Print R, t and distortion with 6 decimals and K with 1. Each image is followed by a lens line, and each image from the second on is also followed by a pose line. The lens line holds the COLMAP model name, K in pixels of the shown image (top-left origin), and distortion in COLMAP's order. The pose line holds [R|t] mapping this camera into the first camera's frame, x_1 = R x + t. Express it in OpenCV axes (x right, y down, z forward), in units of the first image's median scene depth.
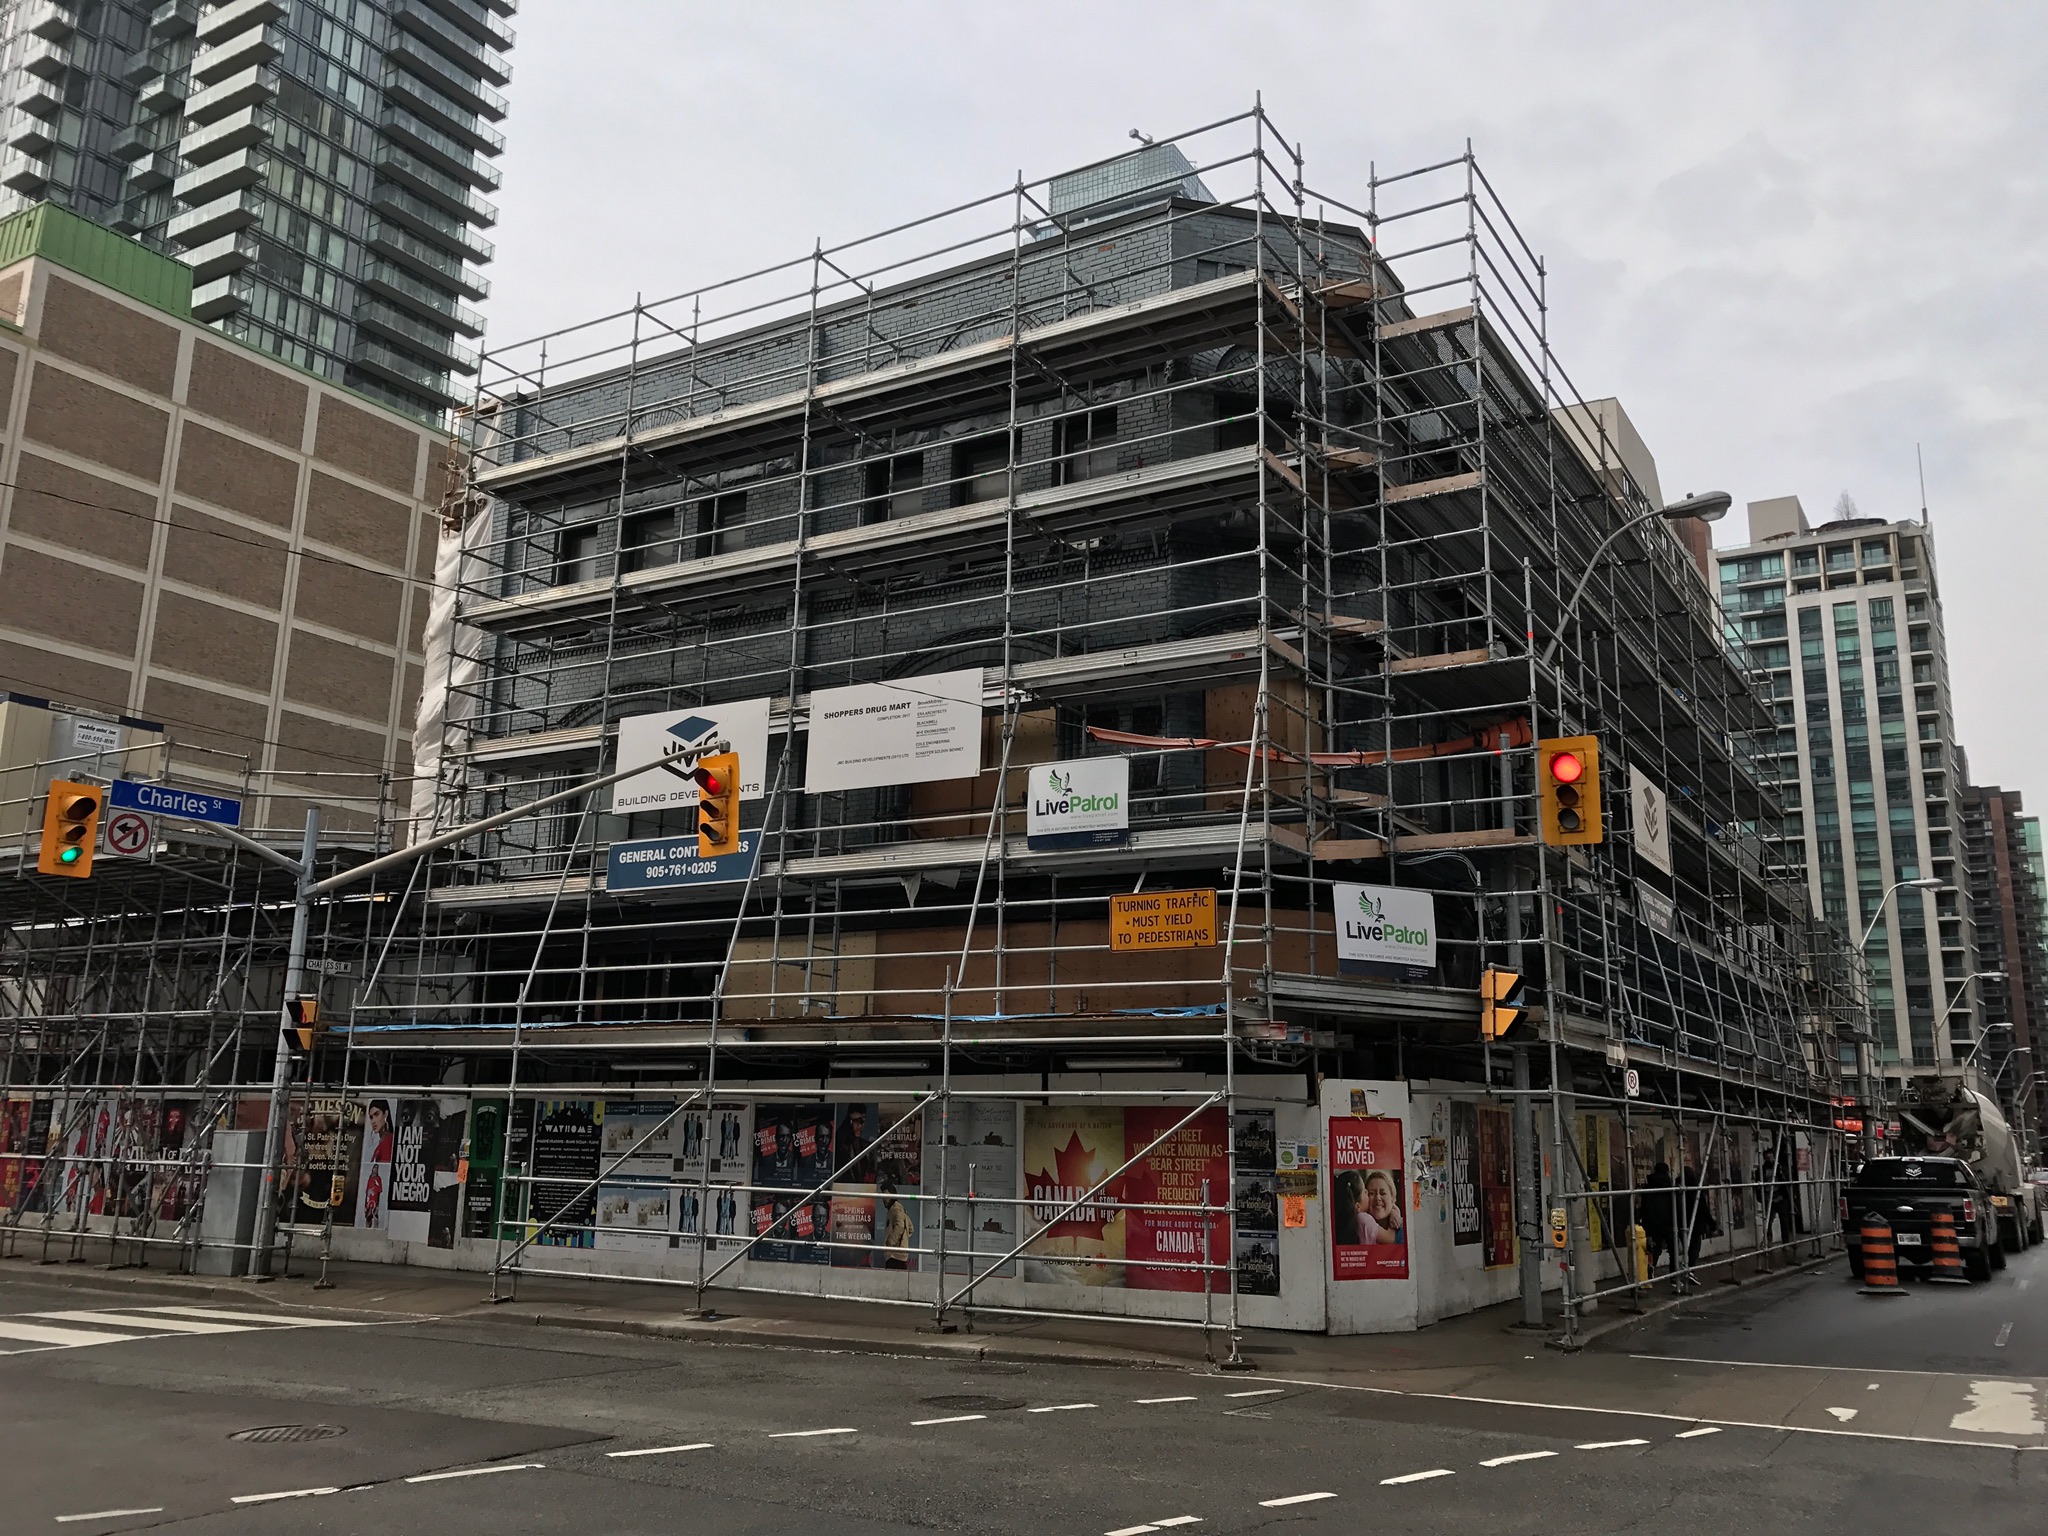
lens RADIAL K [[1654.5, 0, 1024.0], [0, 1654.5, 768.0], [0, 0, 1]] dist [0.109637, -0.090174]
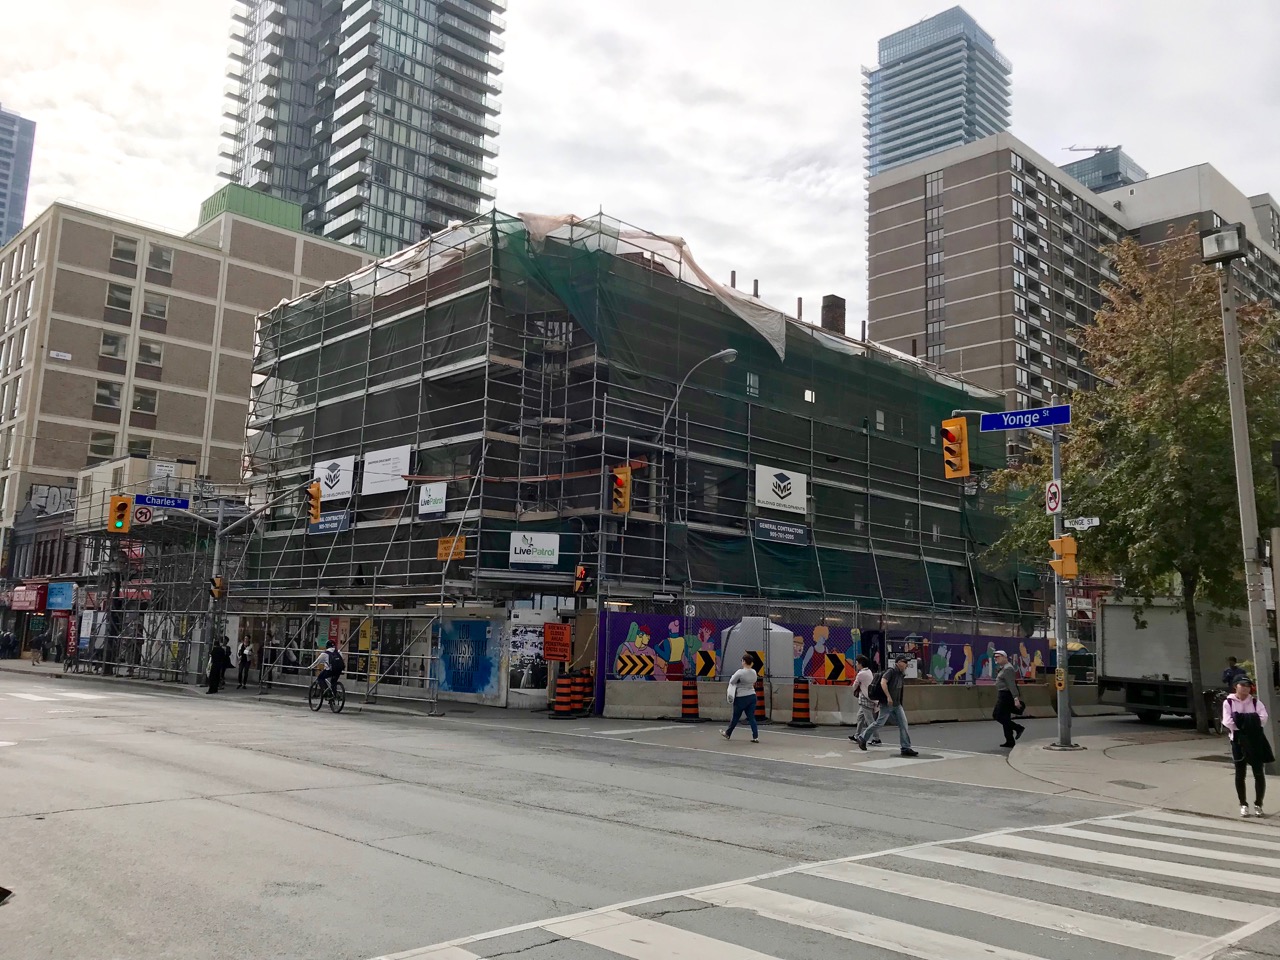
lens RADIAL K [[1059.6, 0, 660.9], [0, 1059.6, 477.9], [0, 0, 1]] dist [0.032749, -0.001749]
pose [[0.970471, -0.029094, -0.239458, 0.613006], [0.042737, 0.997733, 0.051980, -0.066481], [0.237403, -0.060679, 0.969514, -0.382020]]
